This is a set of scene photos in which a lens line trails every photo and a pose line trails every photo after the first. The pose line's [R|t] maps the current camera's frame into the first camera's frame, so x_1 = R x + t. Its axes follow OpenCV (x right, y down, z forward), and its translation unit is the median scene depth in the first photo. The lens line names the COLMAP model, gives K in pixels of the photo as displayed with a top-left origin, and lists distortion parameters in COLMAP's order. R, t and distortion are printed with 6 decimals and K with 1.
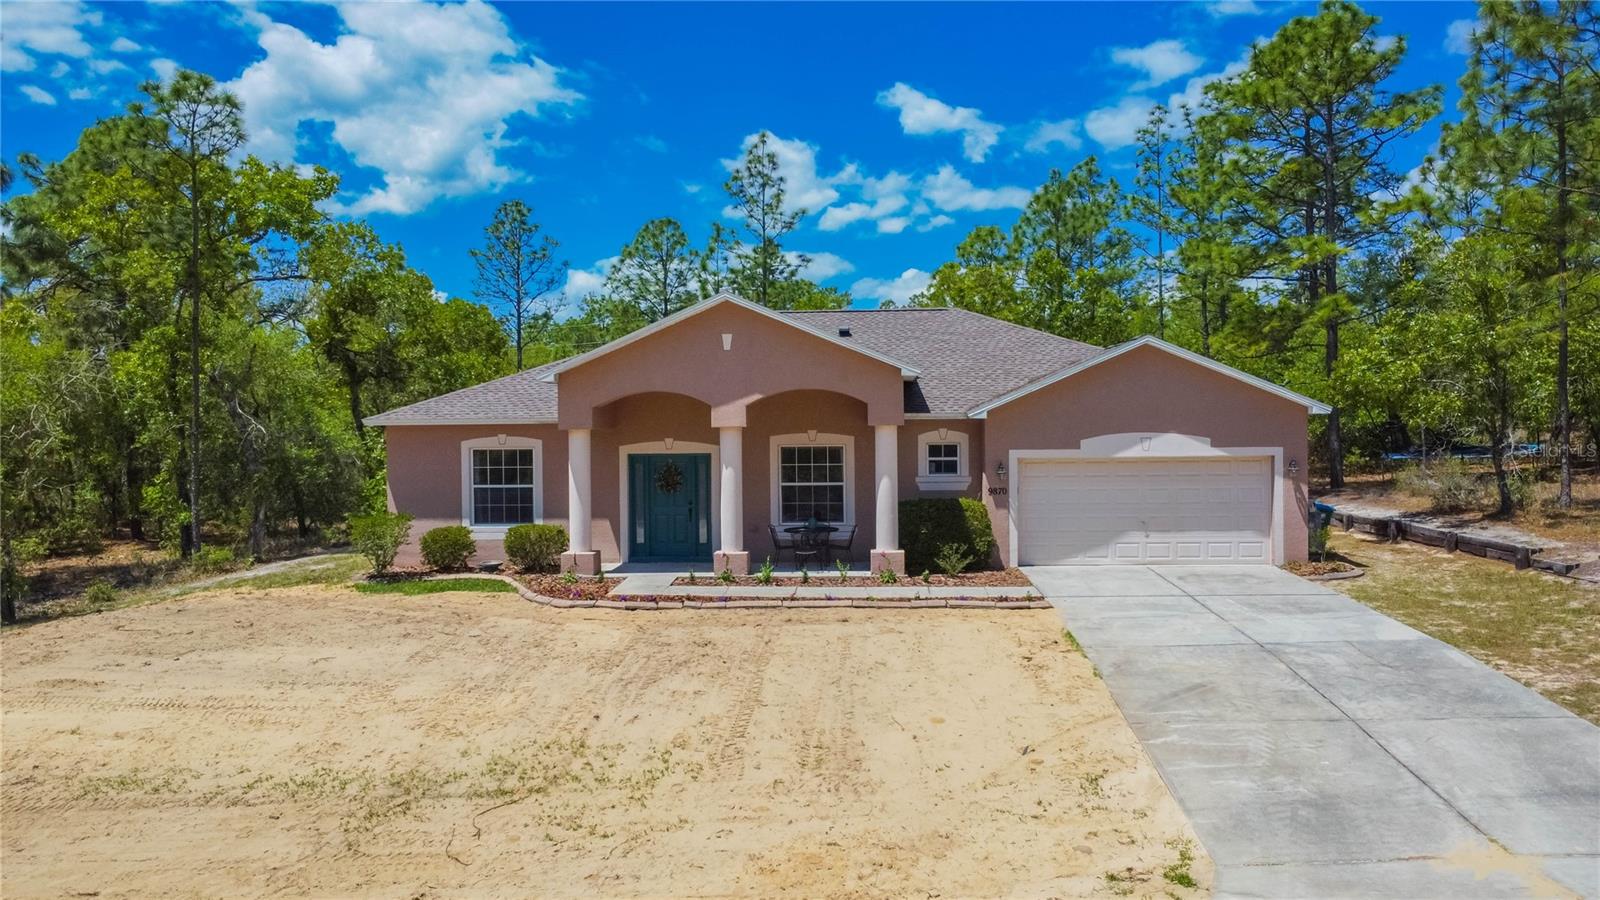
lens RADIAL K [[1162.2, 0, 792.0], [0, 1162.2, 443.7], [0, 0, 1]] dist [-0.027467, -0.007591]
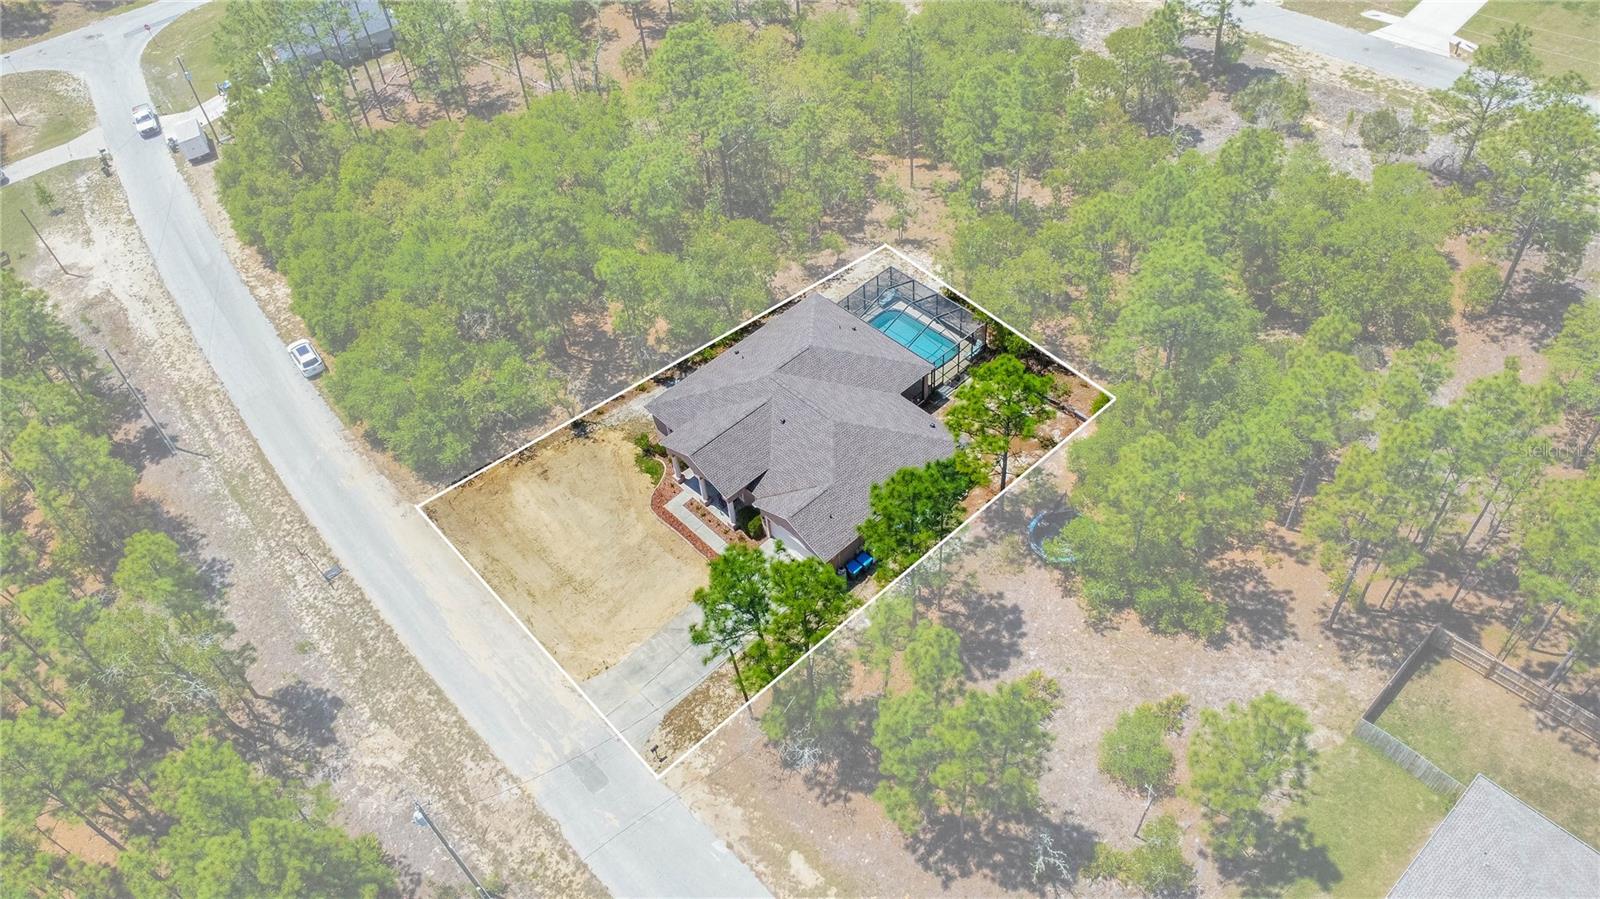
lens RADIAL K [[1162.2, 0, 792.0], [0, 1162.2, 443.2], [0, 0, 1]] dist [-0.027467, -0.007591]
pose [[0.727643, 0.475413, -0.494487, 1.782827], [0.055878, 0.677397, 0.733492, -2.559730], [0.683676, -0.561351, 0.466339, -0.380218]]
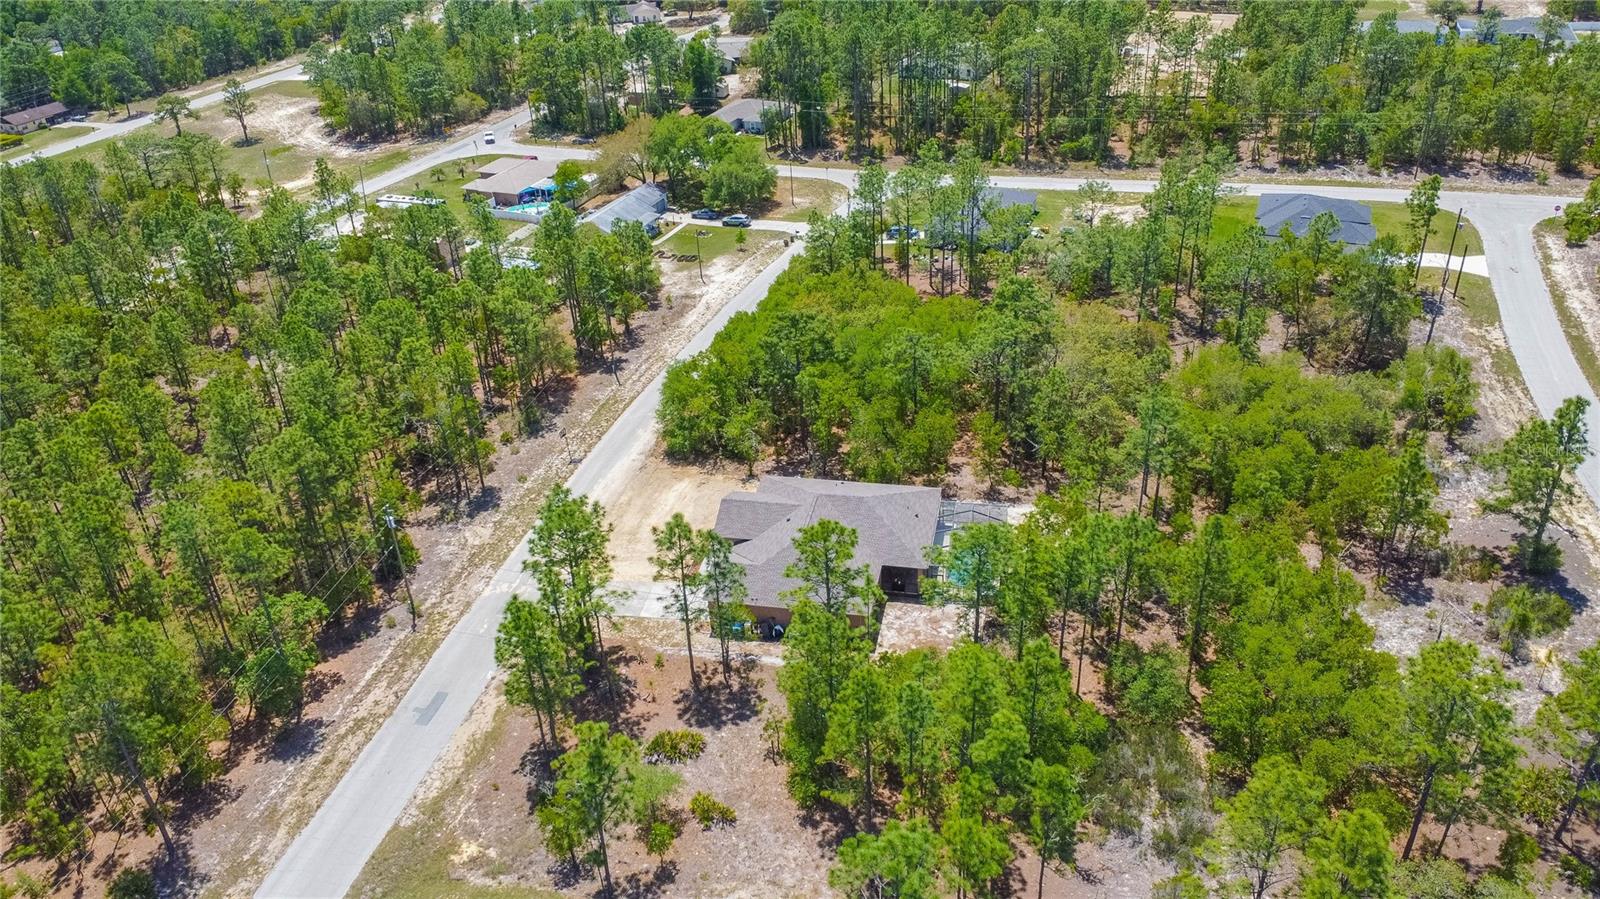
lens RADIAL K [[1162.2, 0, 792.0], [0, 1162.2, 443.2], [0, 0, 1]] dist [-0.027467, -0.007591]
pose [[-0.139528, 0.523102, -0.840771, 3.605789], [0.038265, 0.851291, 0.523297, -2.665852], [0.989478, 0.040842, -0.138796, 1.841287]]
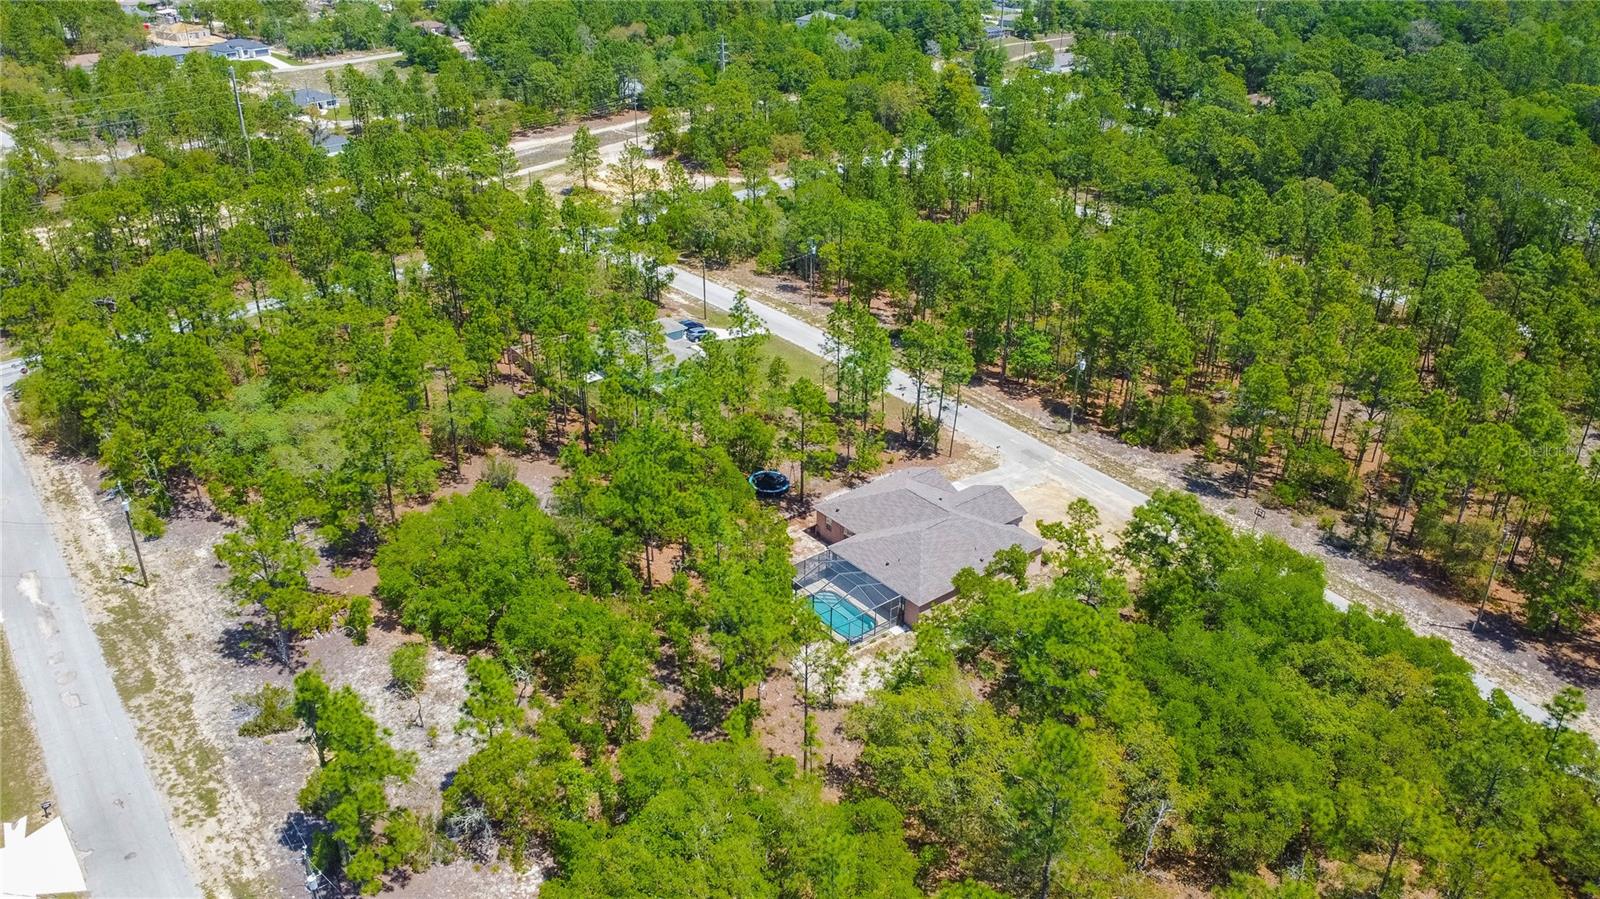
lens RADIAL K [[1162.2, 0, 792.0], [0, 1162.2, 443.2], [0, 0, 1]] dist [-0.027467, -0.007591]
pose [[-0.678251, -0.320117, 0.661438, -2.722819], [0.016873, 0.893102, 0.449537, -2.583478], [-0.734636, 0.316059, -0.600347, 4.613777]]
